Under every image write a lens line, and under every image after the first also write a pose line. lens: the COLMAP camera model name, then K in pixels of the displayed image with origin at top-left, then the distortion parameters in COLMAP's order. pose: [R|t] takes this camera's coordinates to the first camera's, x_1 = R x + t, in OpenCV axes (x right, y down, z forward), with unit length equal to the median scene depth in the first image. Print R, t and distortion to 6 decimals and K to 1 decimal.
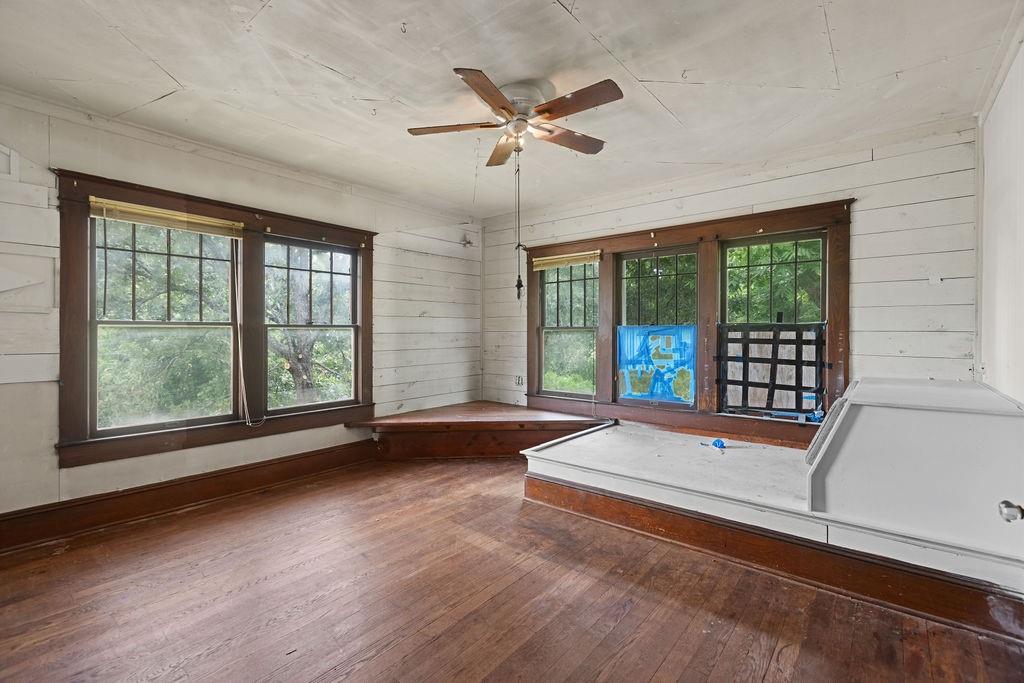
lens RADIAL K [[461.2, 0, 514.6], [0, 461.2, 337.1], [0, 0, 1]] dist [-0.000823, 0.002300]
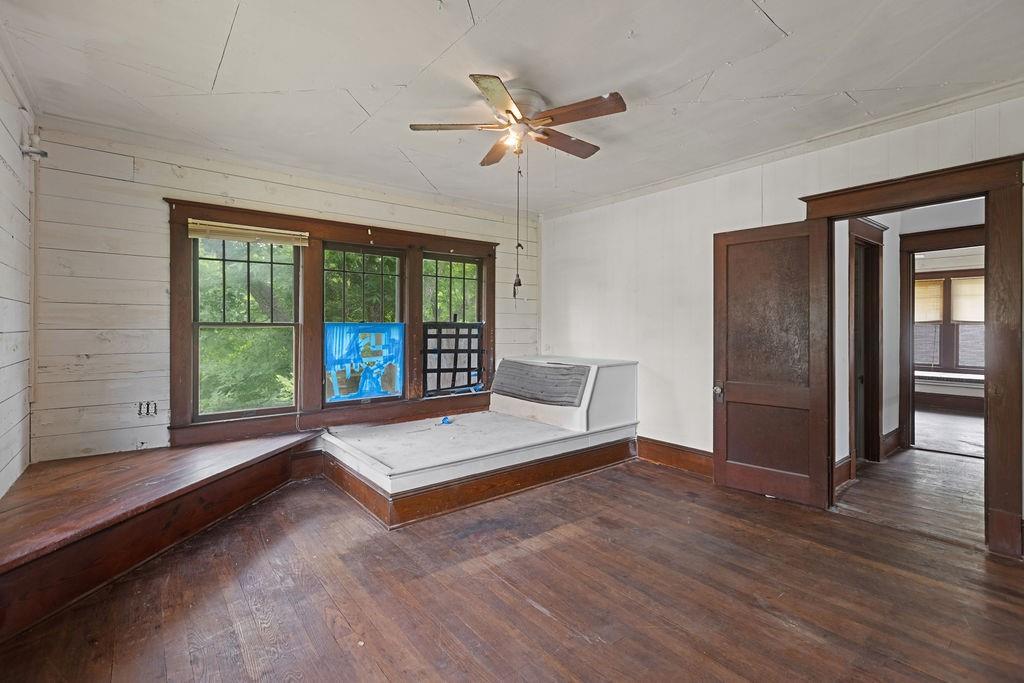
lens RADIAL K [[461.2, 0, 514.5], [0, 461.2, 331.8], [0, 0, 1]] dist [-0.000823, 0.002300]
pose [[0.205396, -0.007577, 0.978650, -0.687233], [0.011394, 0.999921, 0.005351, -0.008457], [-0.978613, 0.010052, 0.205466, 0.551642]]
